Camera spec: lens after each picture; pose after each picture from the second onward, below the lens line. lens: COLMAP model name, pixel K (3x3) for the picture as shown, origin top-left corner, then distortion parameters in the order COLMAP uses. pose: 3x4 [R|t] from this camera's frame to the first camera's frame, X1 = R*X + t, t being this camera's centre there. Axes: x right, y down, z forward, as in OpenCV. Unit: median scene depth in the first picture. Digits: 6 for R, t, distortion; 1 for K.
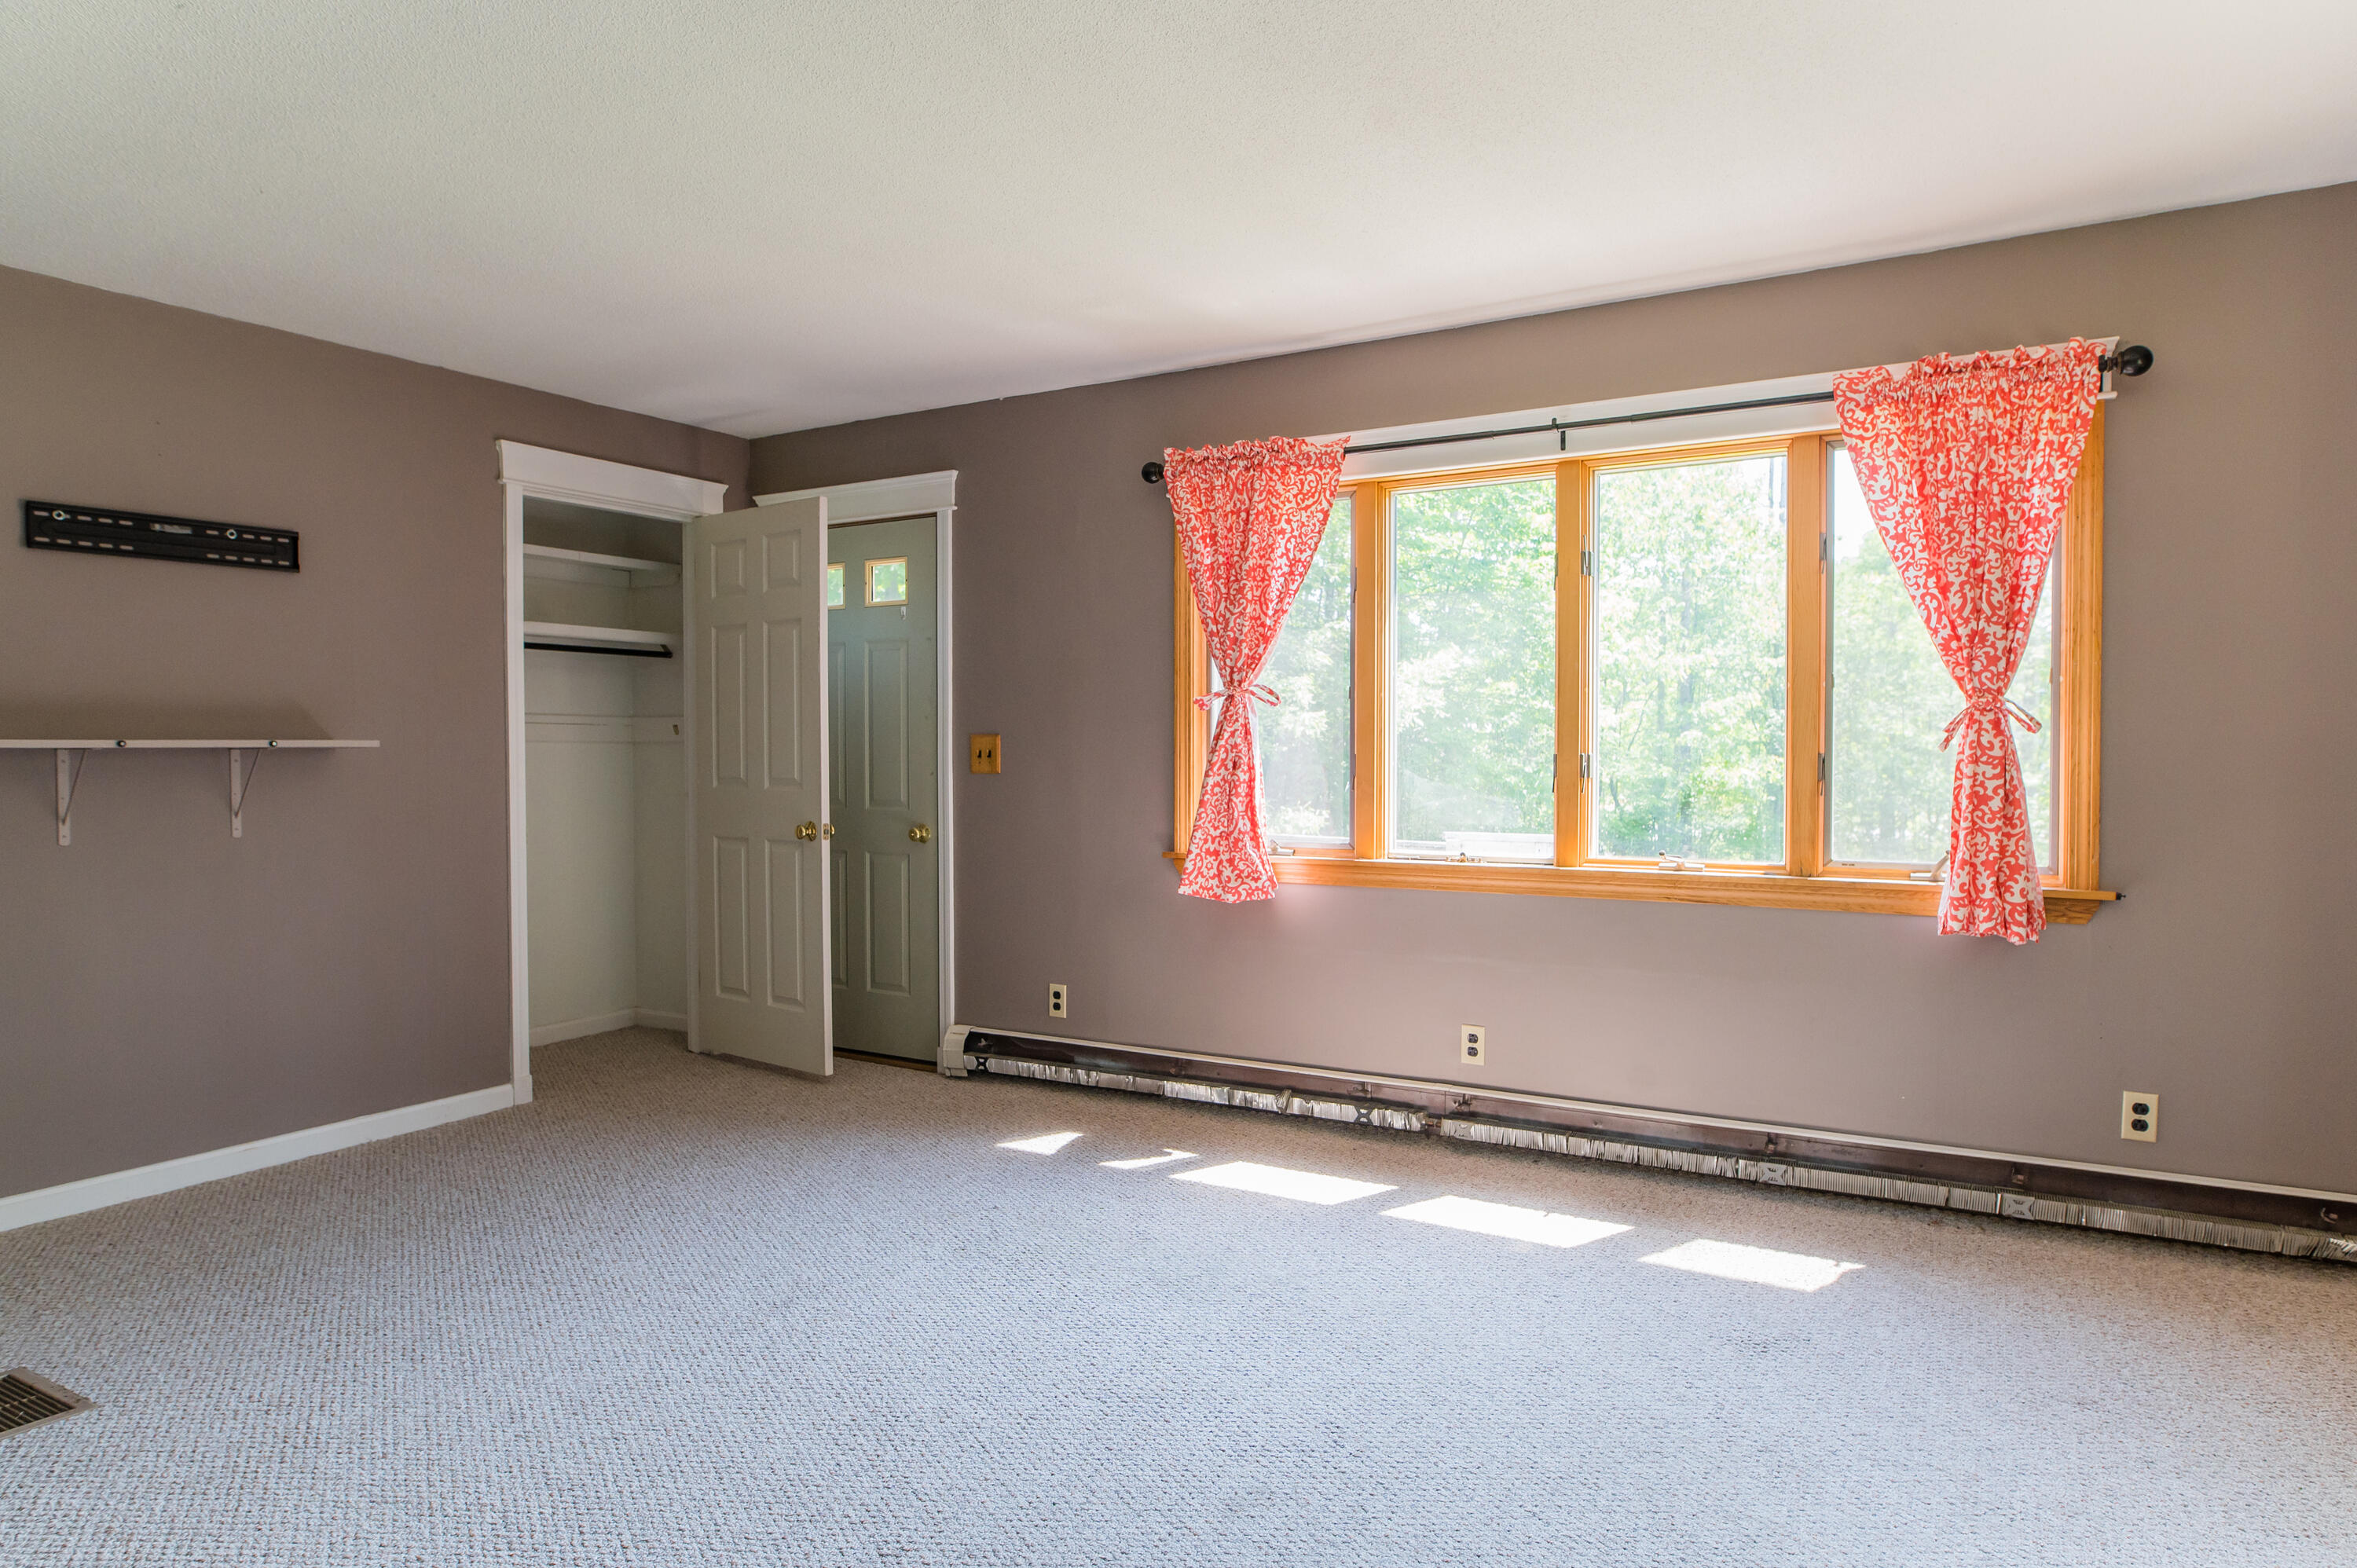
lens RADIAL K [[1410.2, 0, 1178.5], [0, 1410.2, 784.0], [0, 0, 1]] dist [-0.021136, -0.000151]
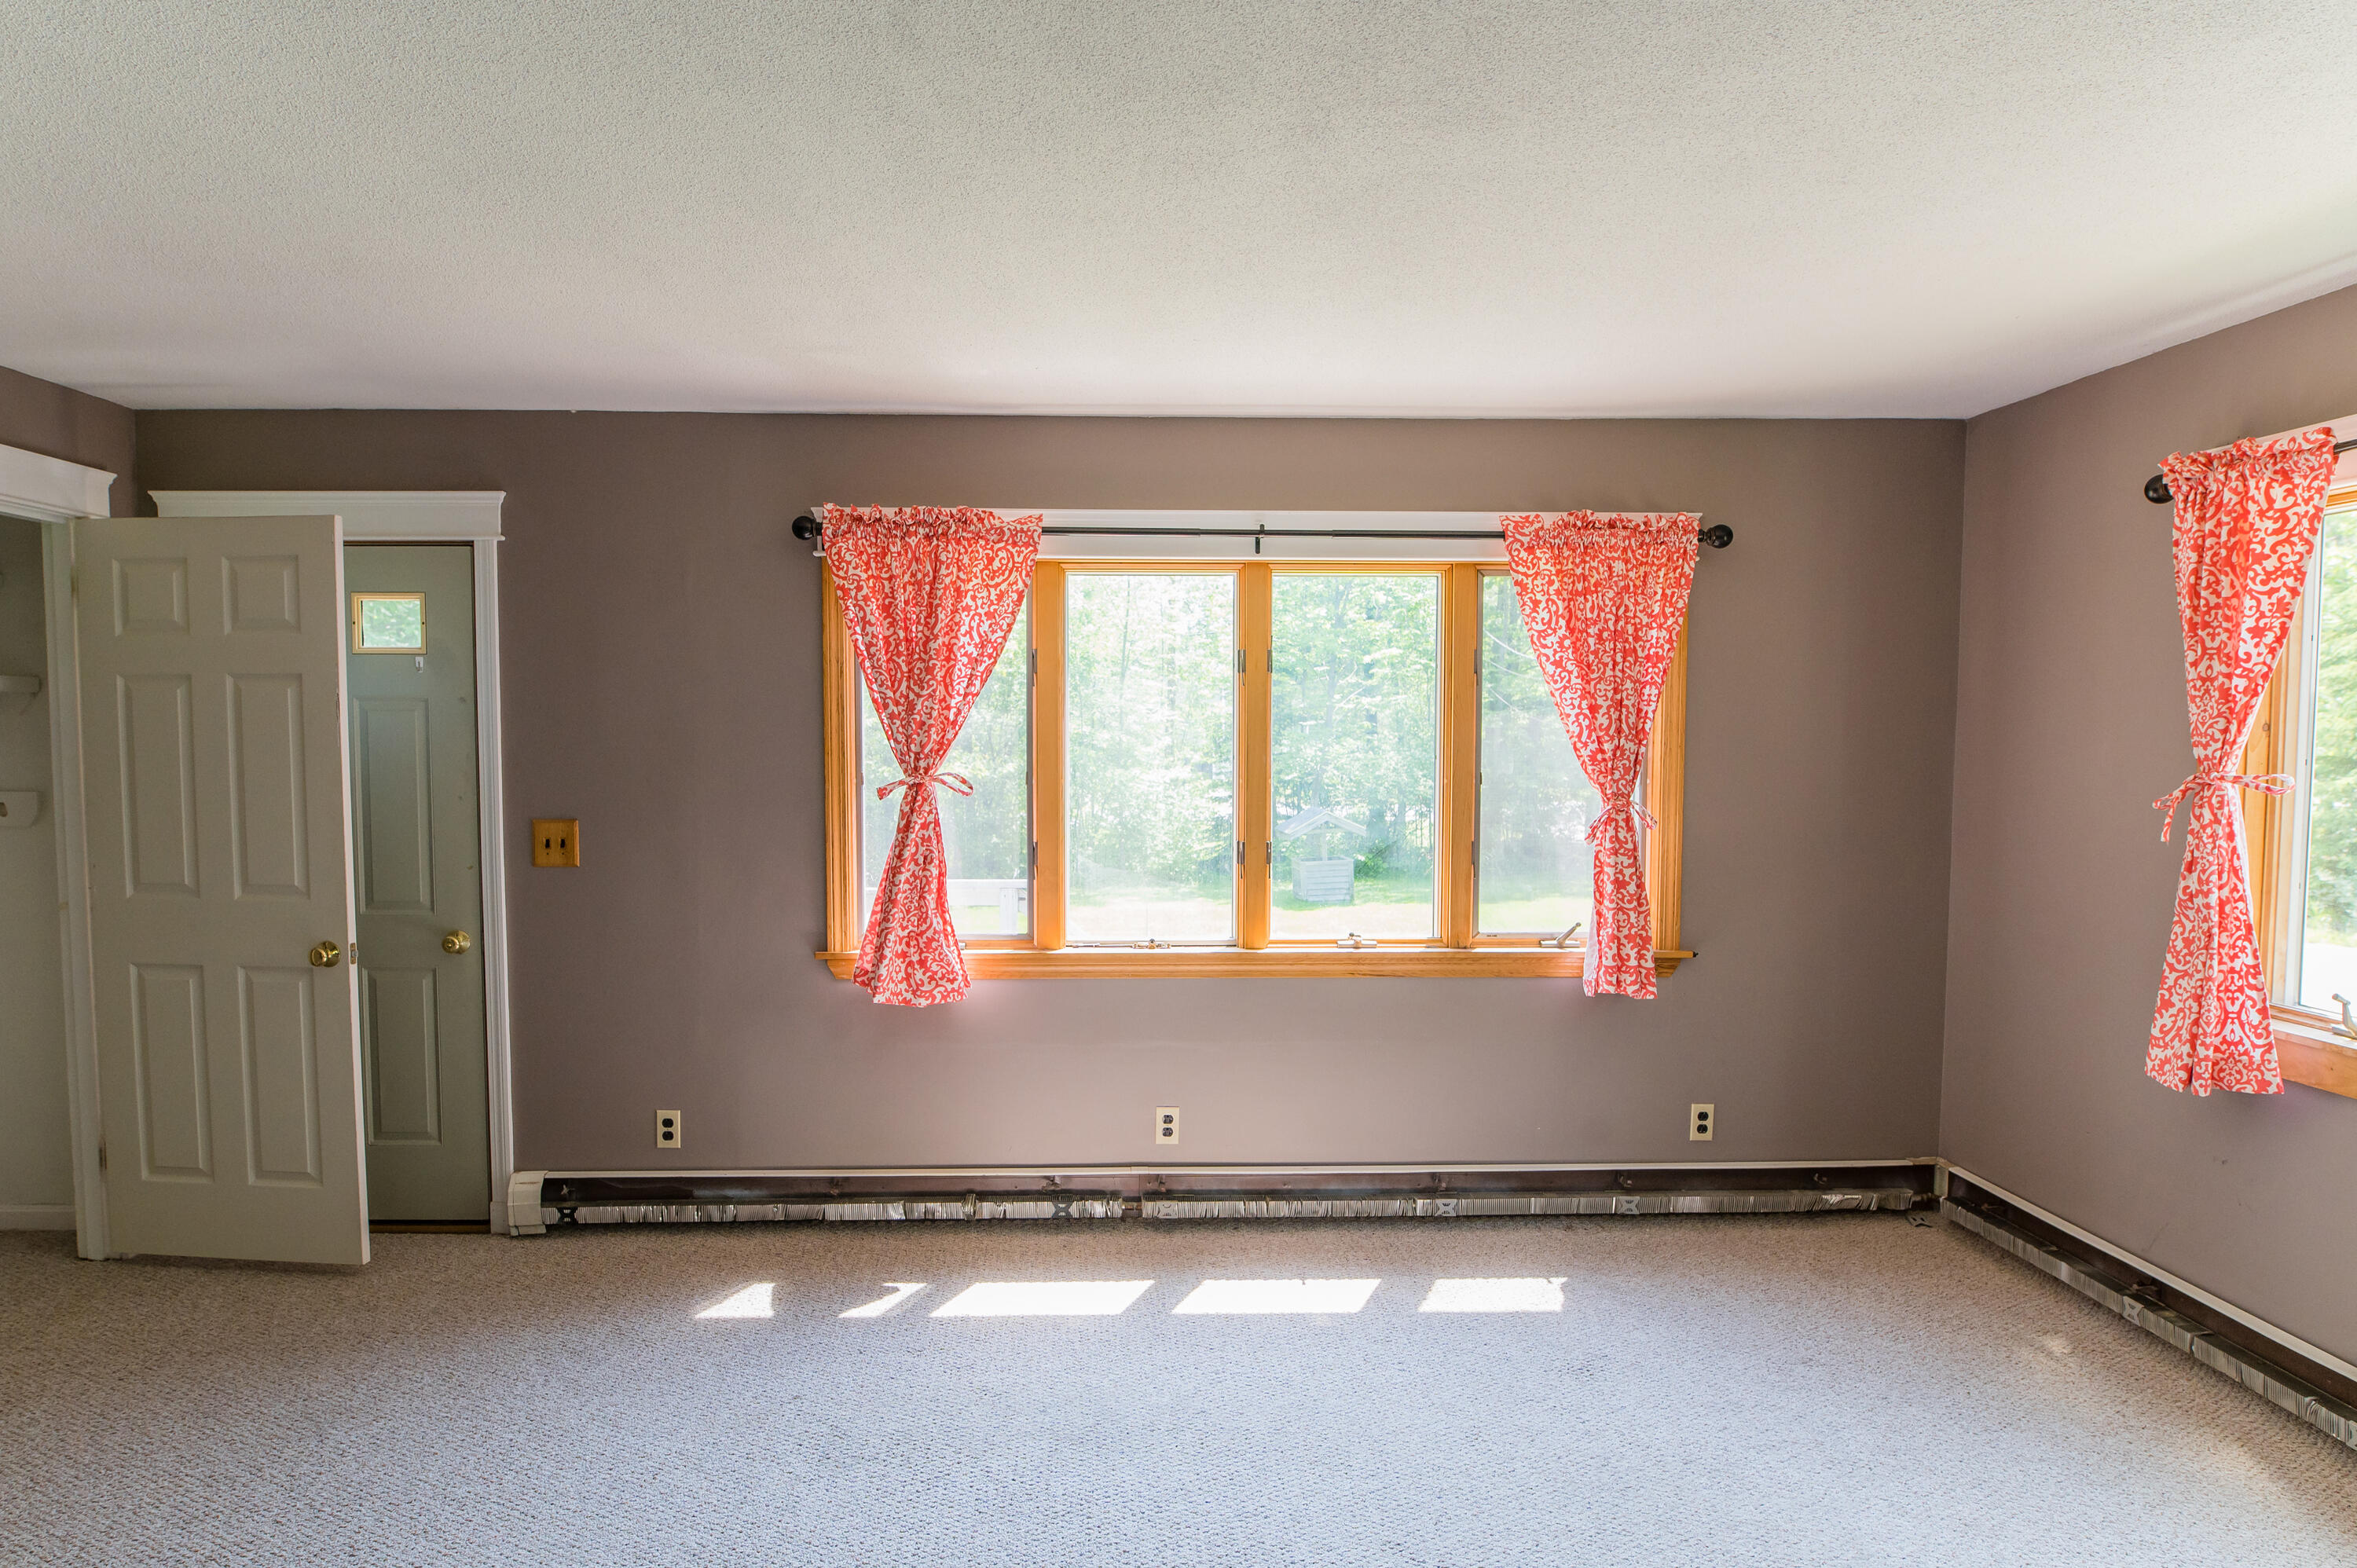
lens RADIAL K [[1458.2, 0, 1175.1], [0, 1458.2, 839.3], [0, 0, 1]] dist [-0.018834, -0.001777]
pose [[0.842783, -0.033833, 0.537189, -0.349657], [0.009123, 0.998777, 0.048591, -0.074705], [-0.538176, -0.036051, 0.842061, 0.109454]]
